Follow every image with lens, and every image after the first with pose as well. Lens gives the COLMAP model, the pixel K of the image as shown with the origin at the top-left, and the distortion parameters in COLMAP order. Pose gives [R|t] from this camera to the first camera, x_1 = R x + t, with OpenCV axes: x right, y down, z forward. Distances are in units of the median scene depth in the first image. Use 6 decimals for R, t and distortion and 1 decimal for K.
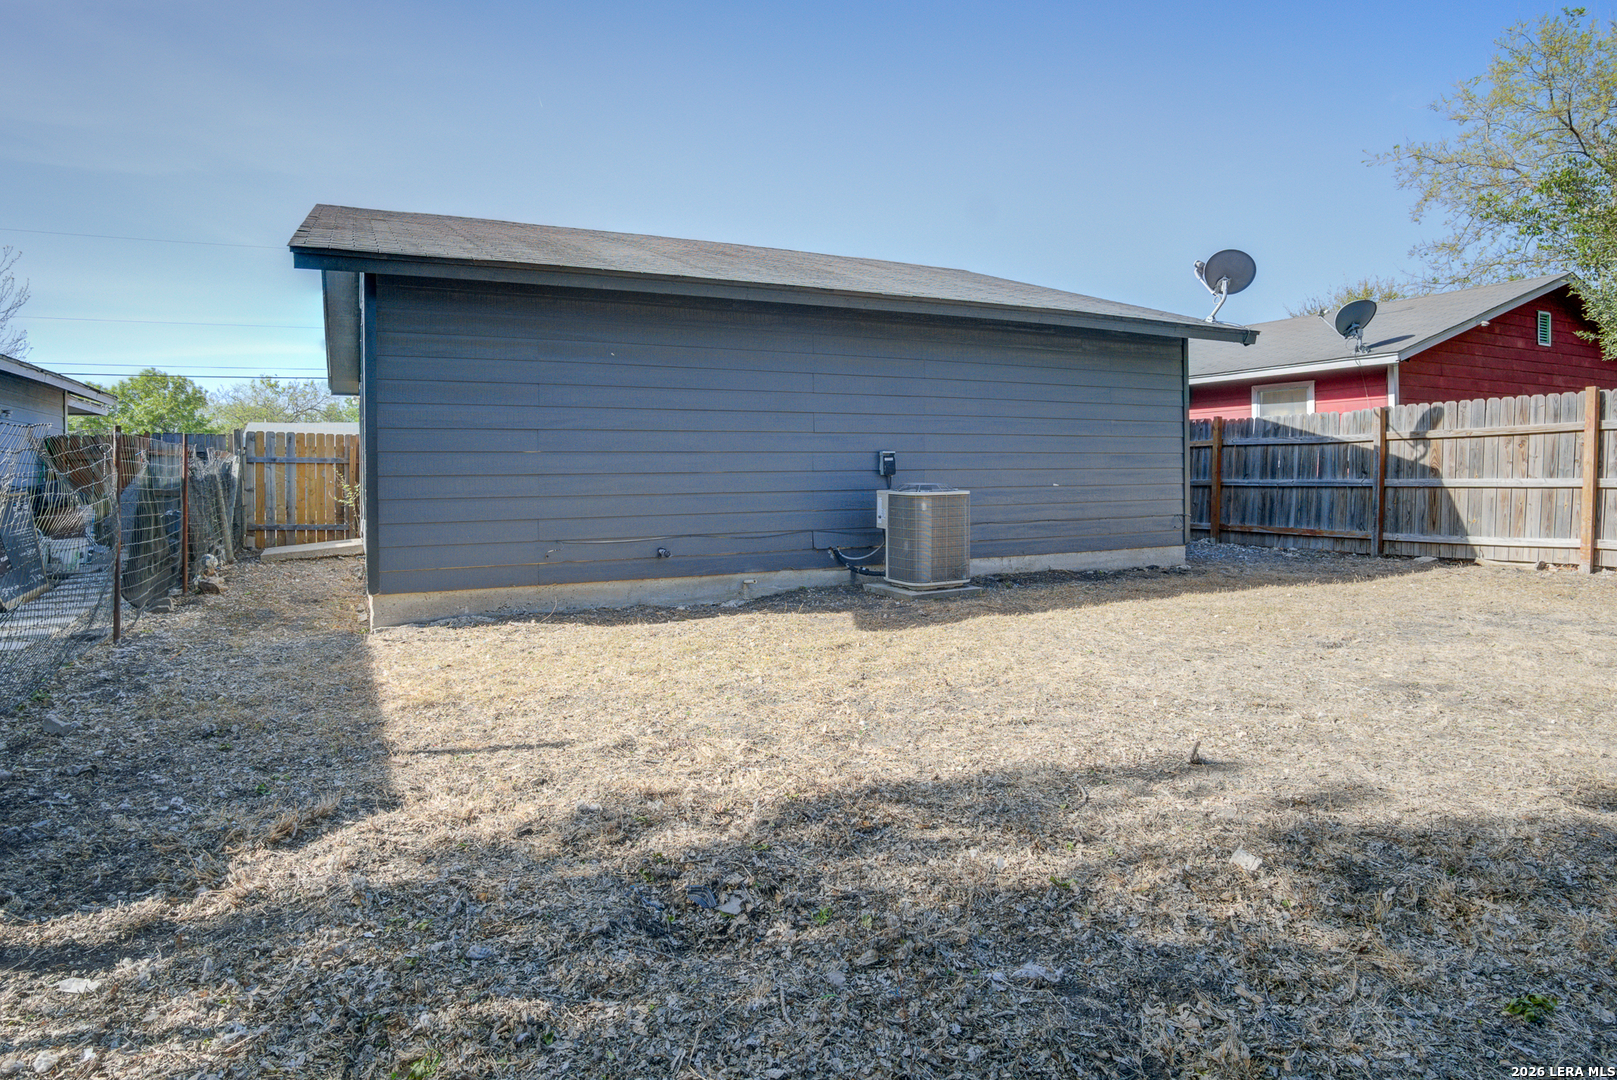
lens RADIAL K [[911.5, 0, 834.6], [0, 911.5, 482.1], [0, 0, 1]] dist [-0.041519, 0.001171]
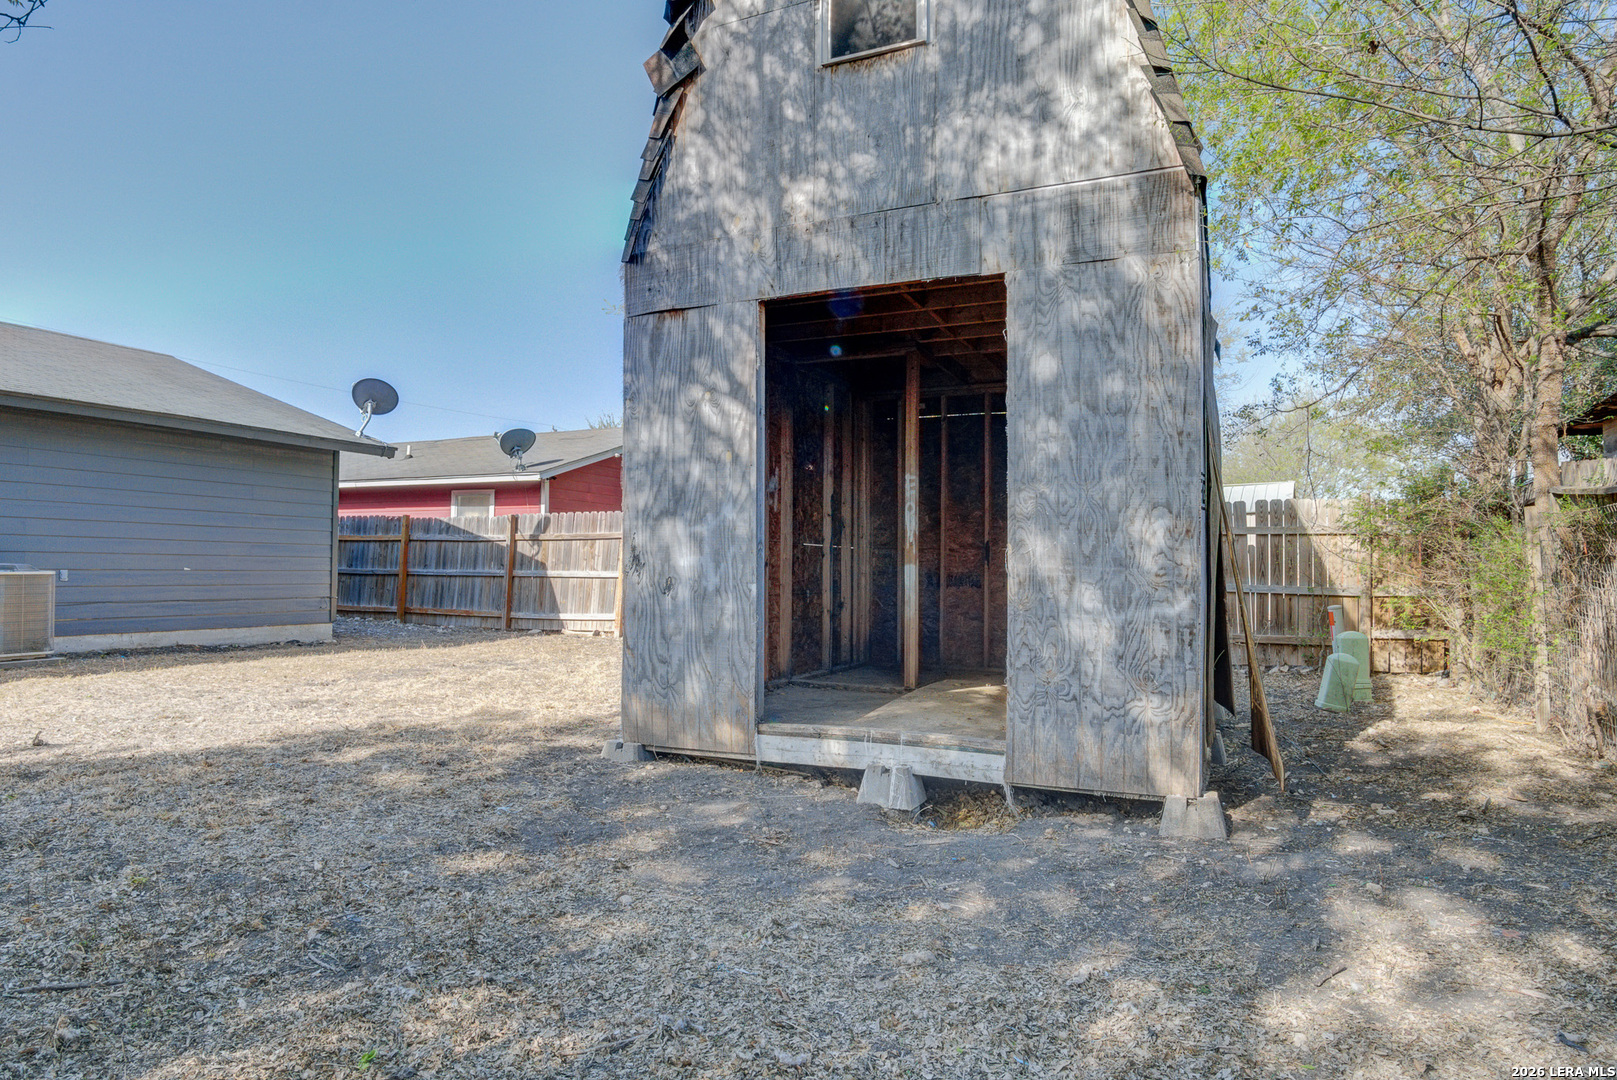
lens RADIAL K [[911.5, 0, 804.8], [0, 911.5, 555.3], [0, 0, 1]] dist [-0.041519, 0.001171]
pose [[0.797827, 0.027532, 0.602257, 0.164920], [-0.013899, 0.999531, -0.027281, 0.005004], [-0.602726, 0.013395, 0.797836, -0.300880]]
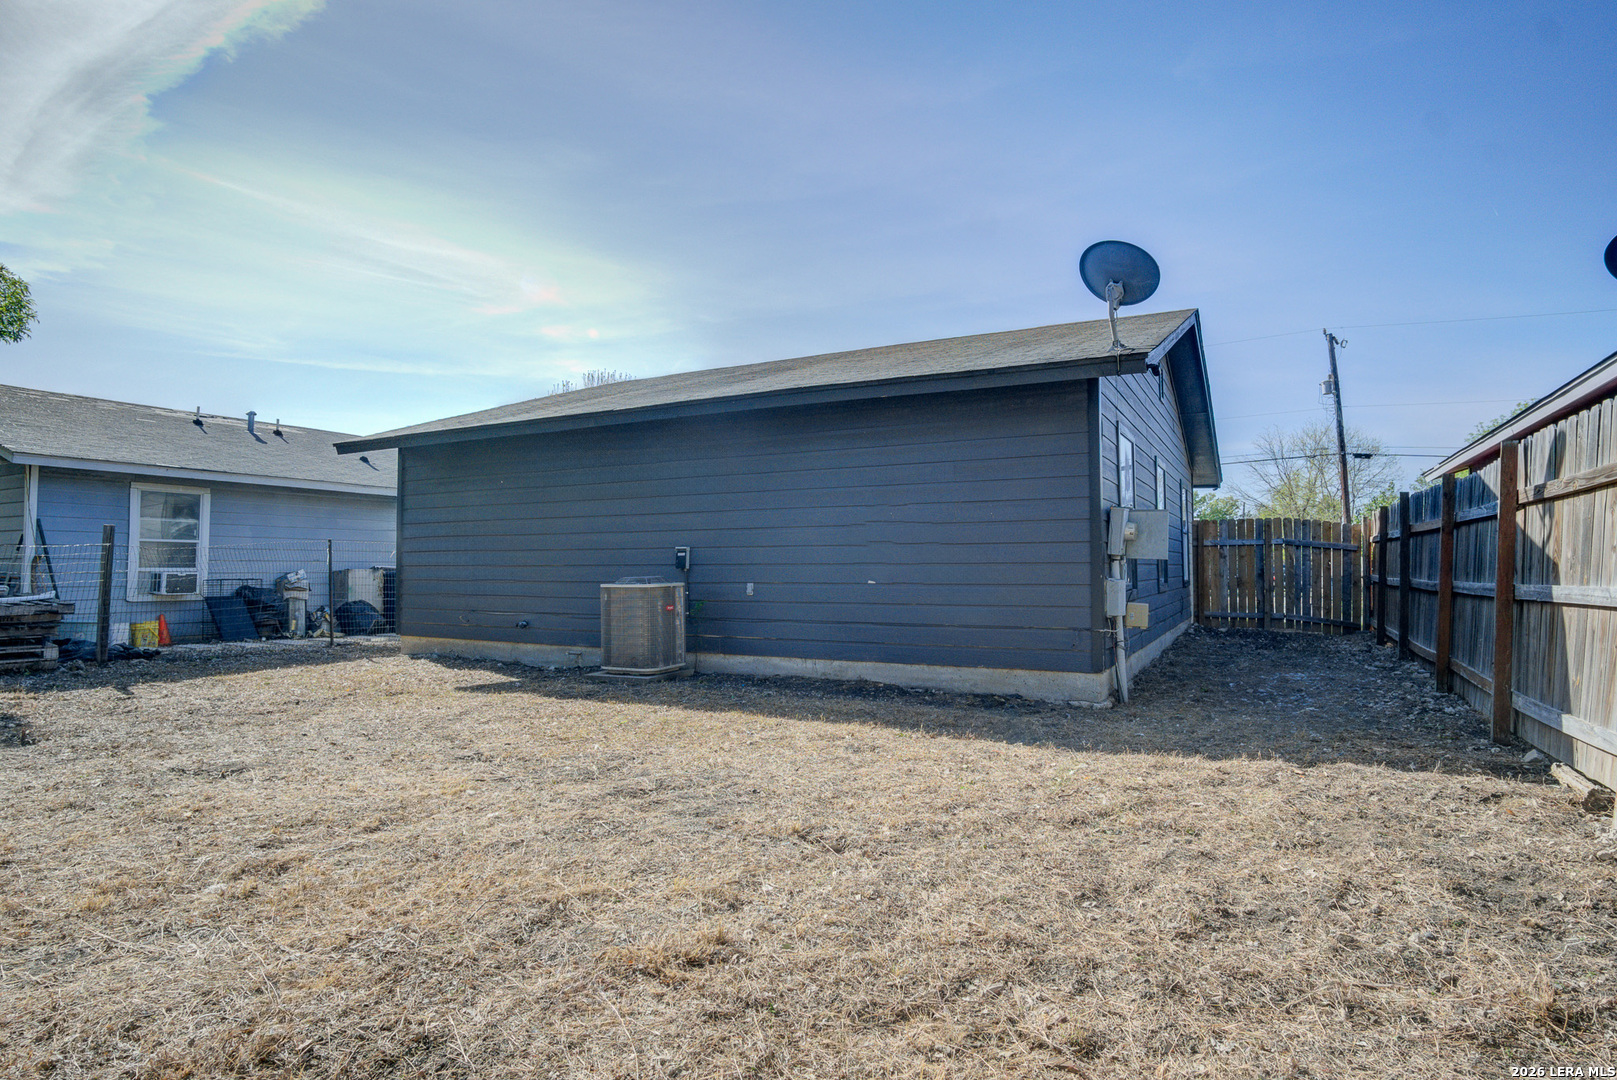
lens RADIAL K [[911.5, 0, 799.0], [0, 911.5, 548.6], [0, 0, 1]] dist [-0.041519, 0.001171]
pose [[0.562358, -0.010712, -0.826825, 0.814010], [-0.013100, 0.999675, -0.021861, -0.007817], [0.826790, 0.023125, 0.562035, 0.402678]]
